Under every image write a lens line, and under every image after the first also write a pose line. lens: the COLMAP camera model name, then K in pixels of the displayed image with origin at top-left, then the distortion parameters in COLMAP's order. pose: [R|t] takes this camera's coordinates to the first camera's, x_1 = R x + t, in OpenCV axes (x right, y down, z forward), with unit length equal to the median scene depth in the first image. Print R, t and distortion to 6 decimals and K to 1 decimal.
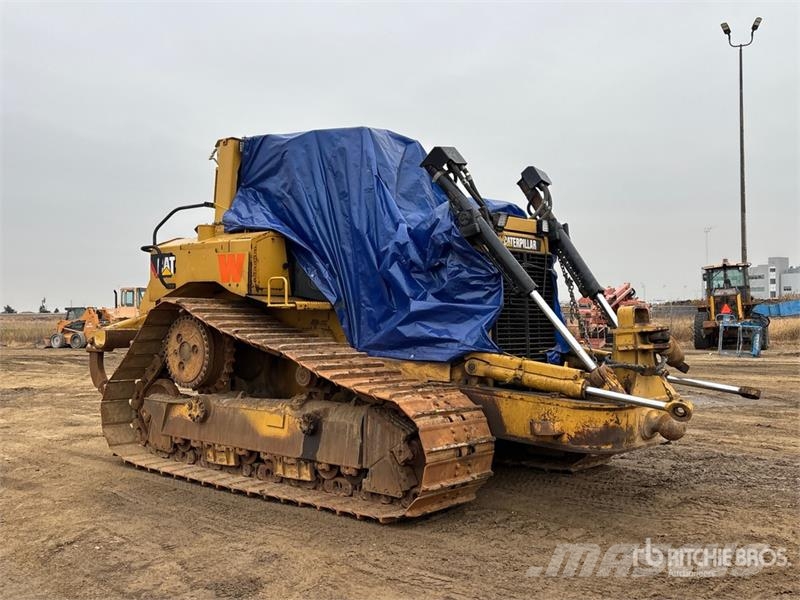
lens RADIAL K [[825.6, 0, 400.0], [0, 825.6, 300.0], [0, 0, 1]] dist [0.120133, -0.269662]
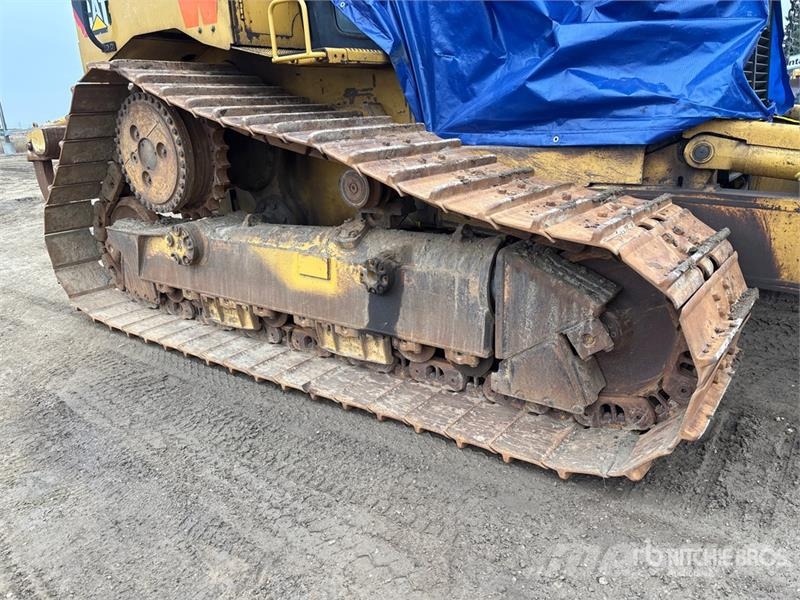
lens RADIAL K [[600.8, 0, 399.7], [0, 600.8, 303.7], [0, 0, 1]] dist [0.057885, -0.058851]
pose [[0.996299, -0.075363, 0.041329, -0.104850], [0.057964, 0.944156, 0.324360, 0.033446], [-0.063466, -0.320764, 0.945031, 0.562938]]
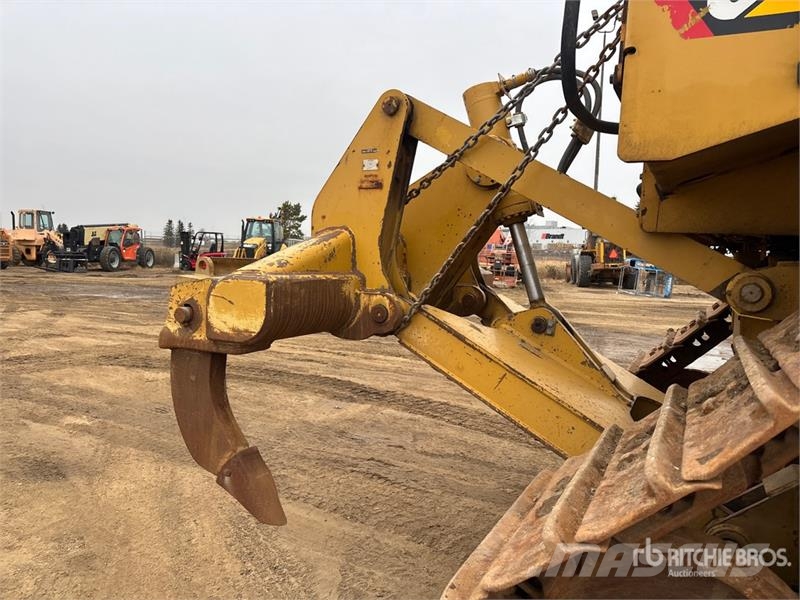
lens RADIAL K [[600.8, 0, 399.7], [0, 600.8, 303.7], [0, 0, 1]] dist [0.057885, -0.058851]
pose [[0.967890, 0.015434, 0.250901, -0.455408], [-0.042177, 0.993934, 0.101565, 0.028008], [-0.247811, -0.108886, 0.962670, 1.017618]]
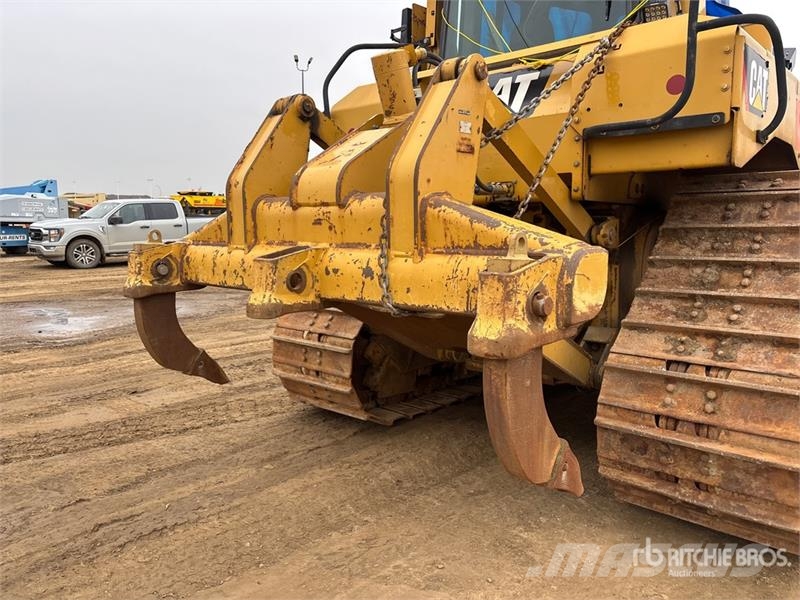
lens RADIAL K [[605.6, 0, 402.8], [0, 605.6, 297.2], [0, 0, 1]] dist [0.049541, -0.058646]
pose [[0.019188, -0.123108, 0.992208, -0.701503], [-0.016185, 0.992222, 0.123423, 0.035517], [-0.999685, -0.018427, 0.017046, 1.354002]]
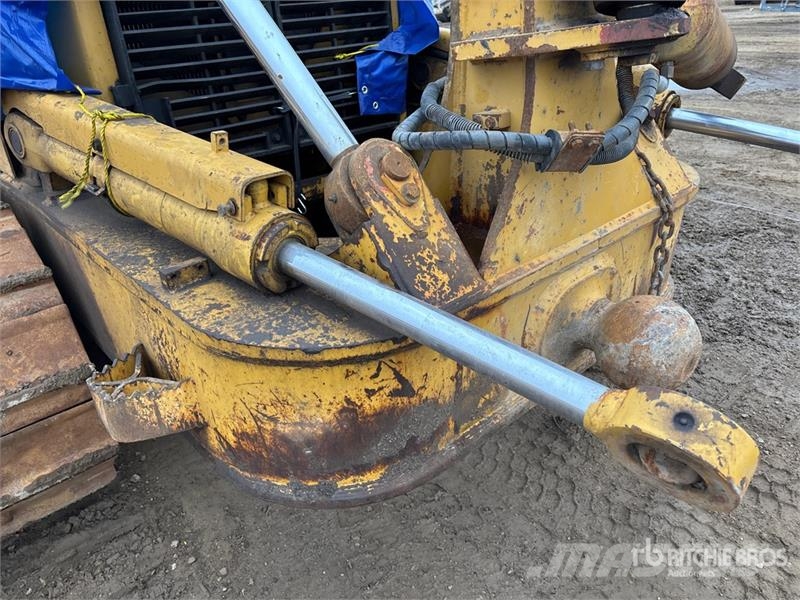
lens RADIAL K [[605.6, 0, 402.8], [0, 605.6, 297.2], [0, 0, 1]] dist [0.049541, -0.058646]
pose [[0.991922, -0.010103, -0.126447, 0.230742], [0.067503, 0.886000, 0.458746, 0.033560], [0.107397, -0.463575, 0.879525, 0.697661]]
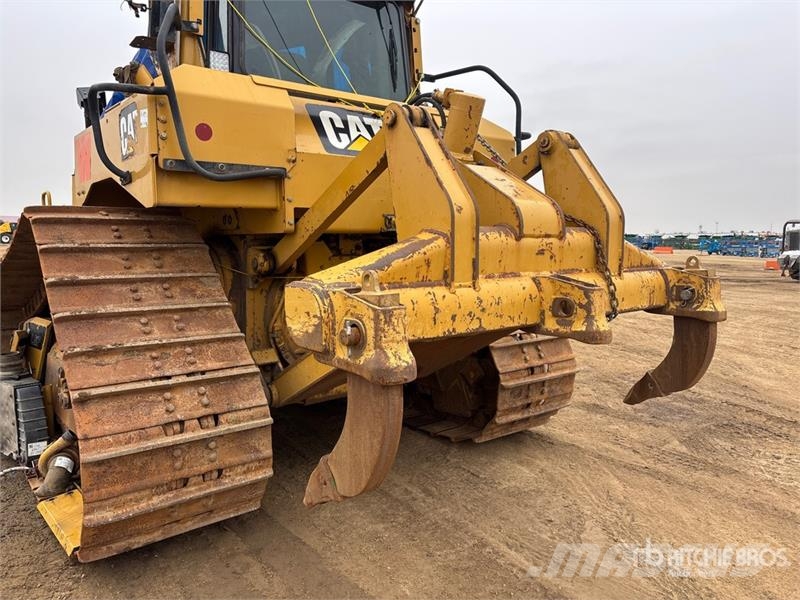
lens RADIAL K [[605.6, 0, 402.8], [0, 605.6, 297.2], [0, 0, 1]] dist [0.049541, -0.058646]
pose [[-0.983113, -0.014106, 0.182457, -0.351013], [-0.000547, 0.997247, 0.074149, 0.036314], [-0.183000, 0.072797, -0.980414, 1.775256]]
